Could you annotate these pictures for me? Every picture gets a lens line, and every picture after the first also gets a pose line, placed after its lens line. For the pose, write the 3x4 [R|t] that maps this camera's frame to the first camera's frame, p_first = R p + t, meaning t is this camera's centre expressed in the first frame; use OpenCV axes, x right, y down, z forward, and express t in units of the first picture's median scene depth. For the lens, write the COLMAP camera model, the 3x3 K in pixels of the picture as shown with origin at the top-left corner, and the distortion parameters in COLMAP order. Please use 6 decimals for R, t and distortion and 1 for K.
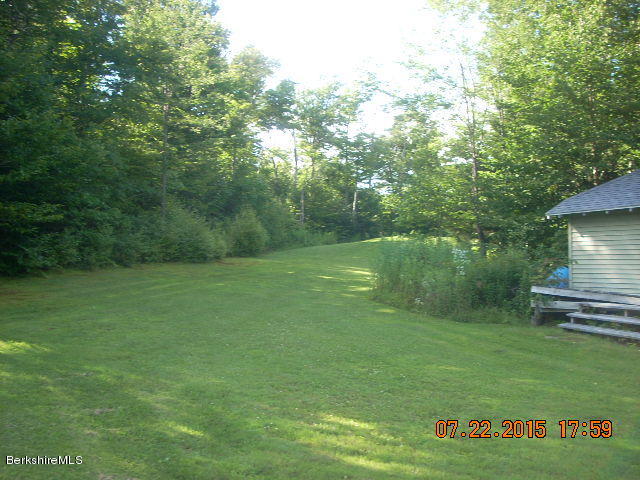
lens RADIAL K [[703.8, 0, 318.7], [0, 703.8, 239.8], [0, 0, 1]] dist [-0.123504, 0.000000]
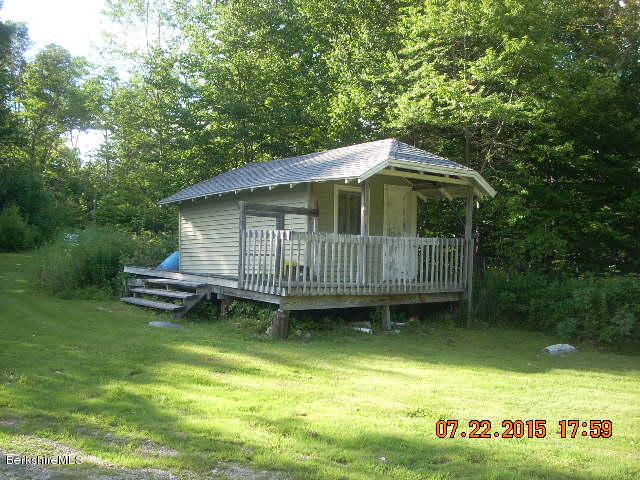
lens RADIAL K [[703.8, 0, 320.5], [0, 703.8, 240.8], [0, 0, 1]] dist [-0.123504, 0.000000]
pose [[0.982788, 0.006963, 0.184607, 0.381117], [-0.005608, 0.999953, -0.007859, 0.030680], [-0.184653, 0.006688, 0.982781, -0.135312]]
